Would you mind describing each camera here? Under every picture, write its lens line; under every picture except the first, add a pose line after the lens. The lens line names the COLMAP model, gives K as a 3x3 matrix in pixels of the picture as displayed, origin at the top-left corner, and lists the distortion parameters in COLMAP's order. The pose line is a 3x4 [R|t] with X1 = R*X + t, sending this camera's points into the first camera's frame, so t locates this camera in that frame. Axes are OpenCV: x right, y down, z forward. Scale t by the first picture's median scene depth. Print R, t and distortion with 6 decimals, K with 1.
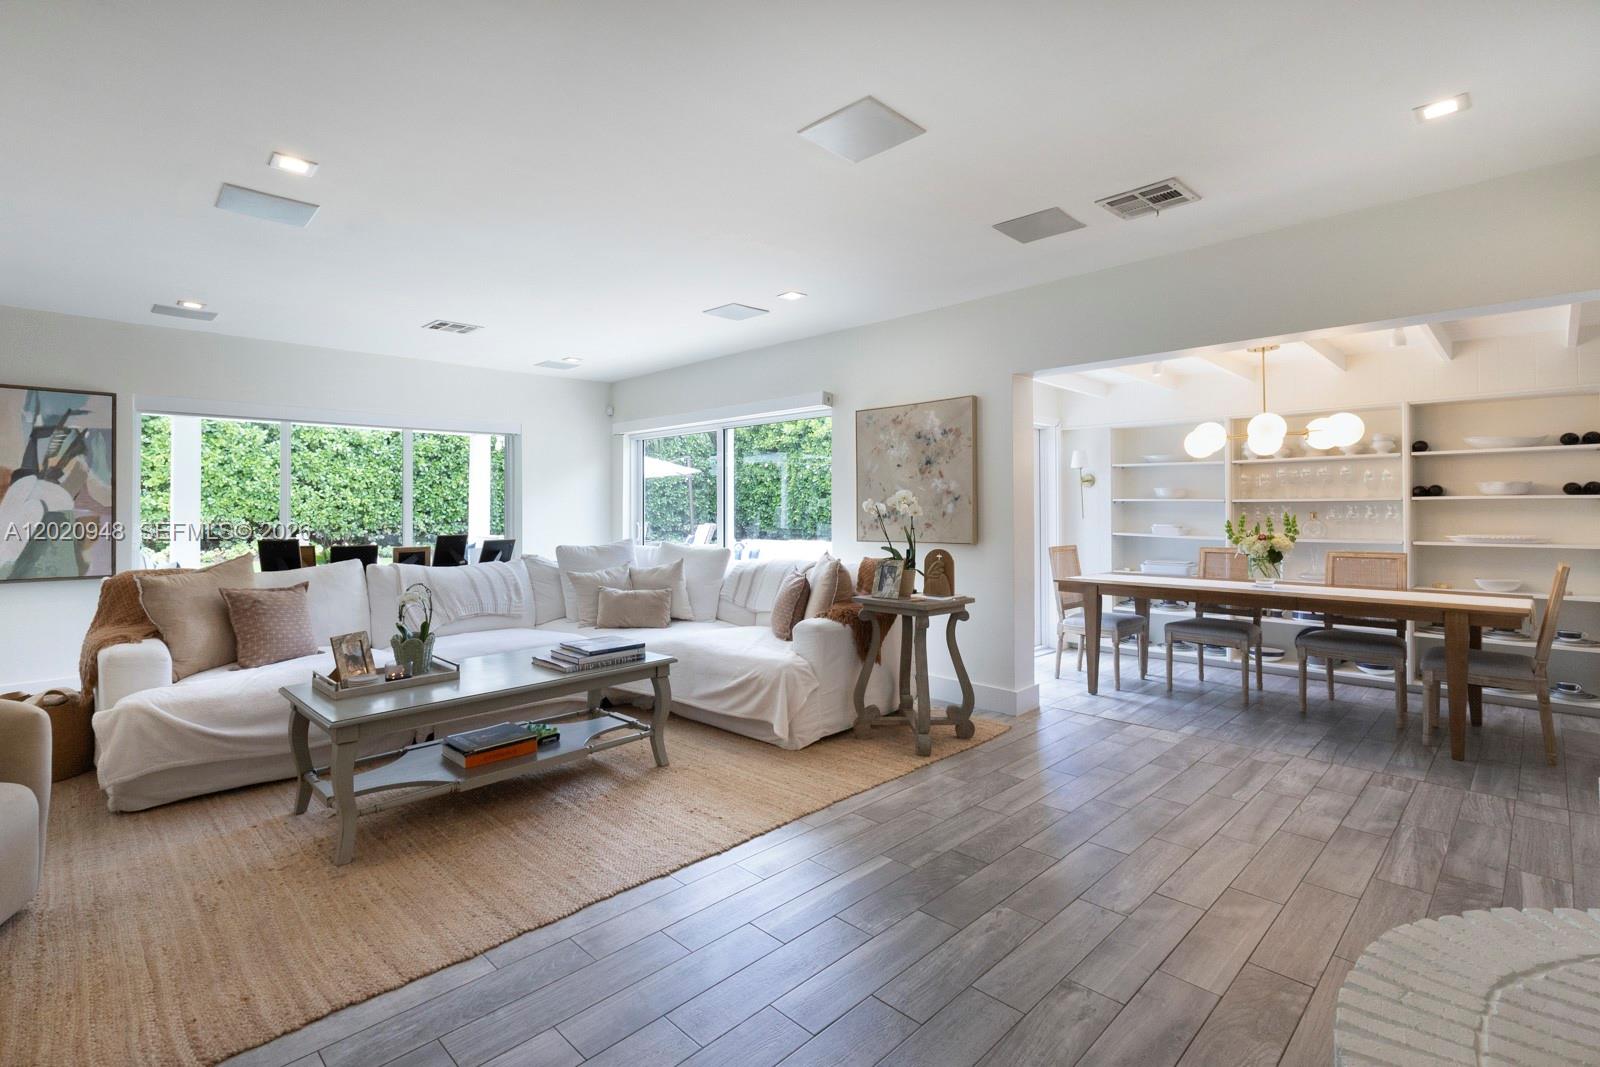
lens RADIAL K [[752.0, 0, 793.6], [0, 752.0, 495.1], [0, 0, 1]] dist [0.017036, -0.000248]
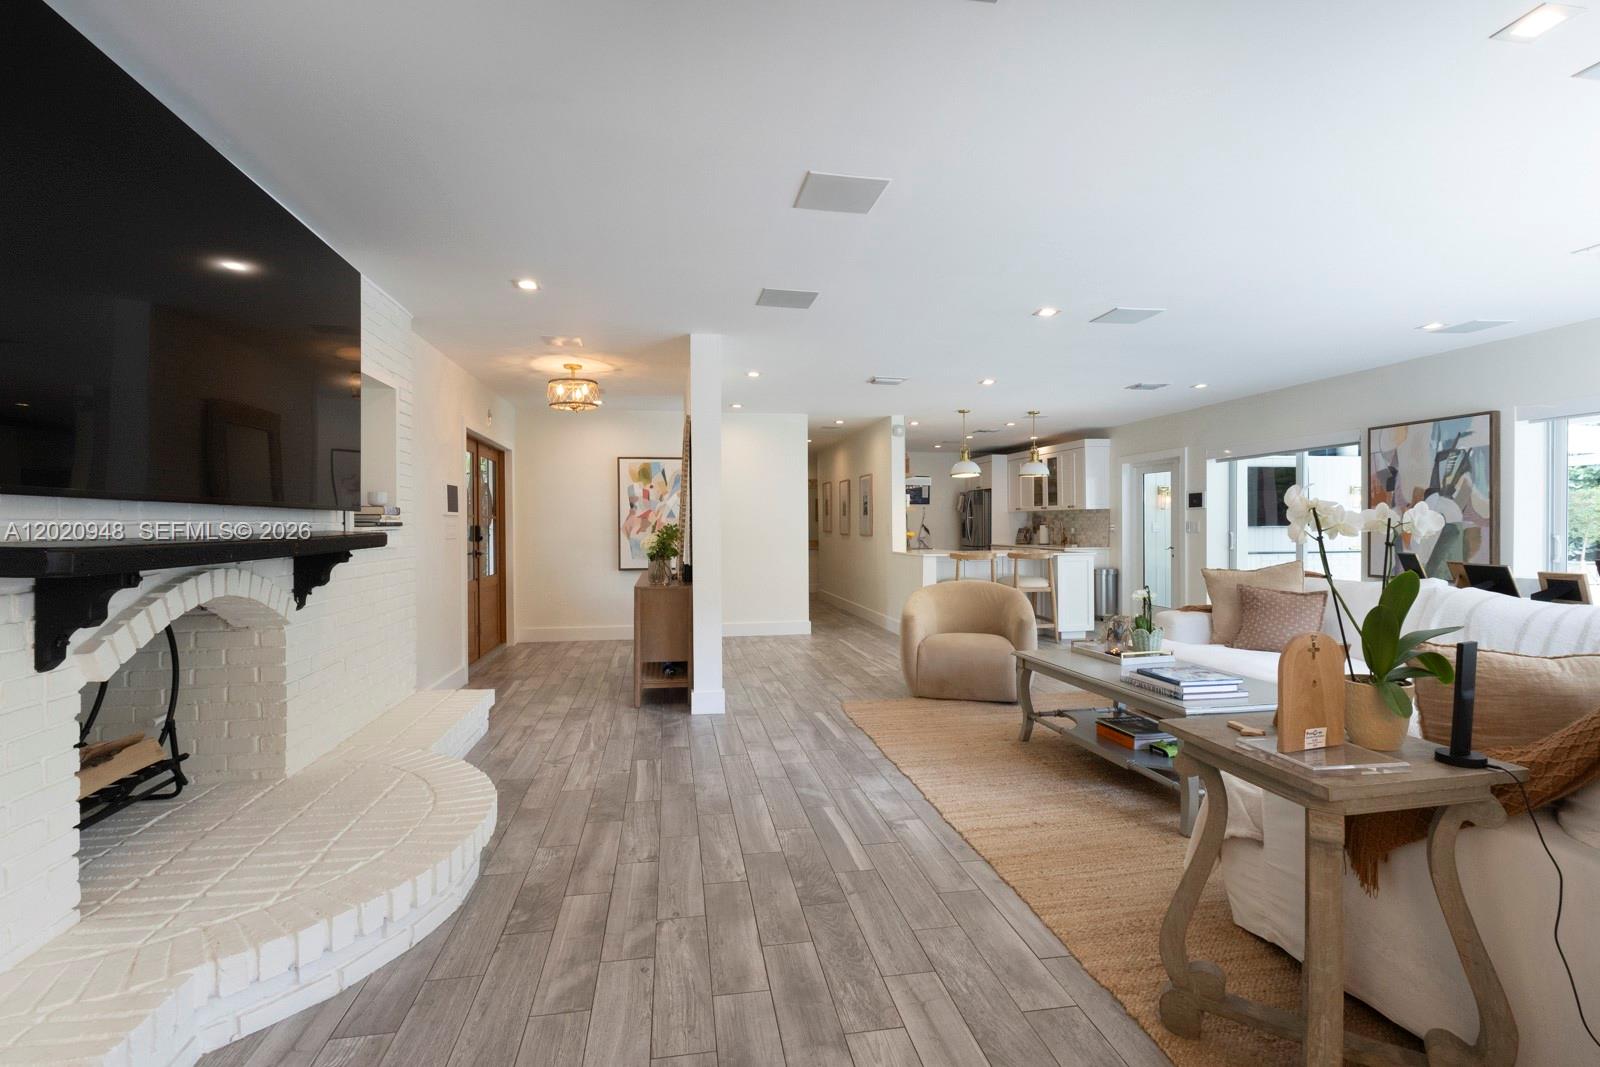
lens RADIAL K [[752.0, 0, 772.7], [0, 752.0, 524.6], [0, 0, 1]] dist [0.017036, -0.000248]
pose [[-0.602831, 0.005306, -0.797851, 0.580545], [0.022095, 0.999705, -0.010046, 0.013008], [0.797563, -0.023684, -0.602771, 0.875769]]
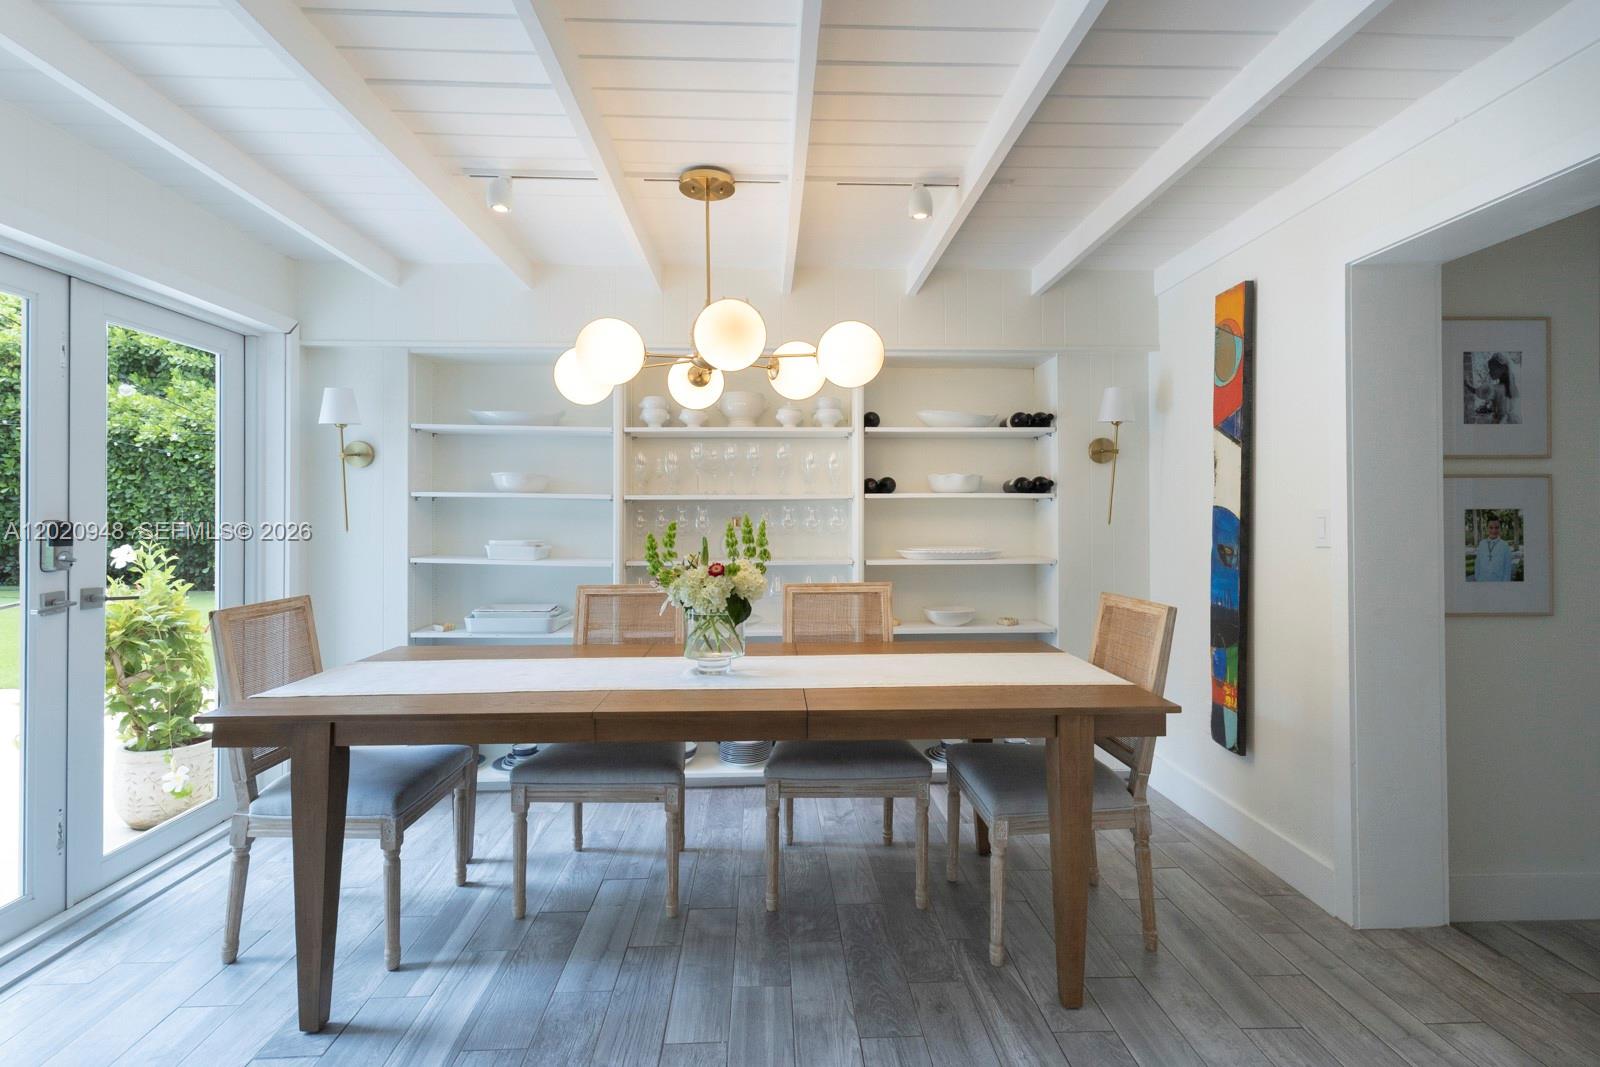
lens RADIAL K [[752.0, 0, 794.6], [0, 752.0, 517.6], [0, 0, 1]] dist [0.017036, -0.000248]
pose [[0.674558, 0.000578, 0.738222, 0.288726], [-0.013000, 0.999854, 0.011096, 0.016725], [-0.738107, -0.017081, 0.674467, 0.608472]]
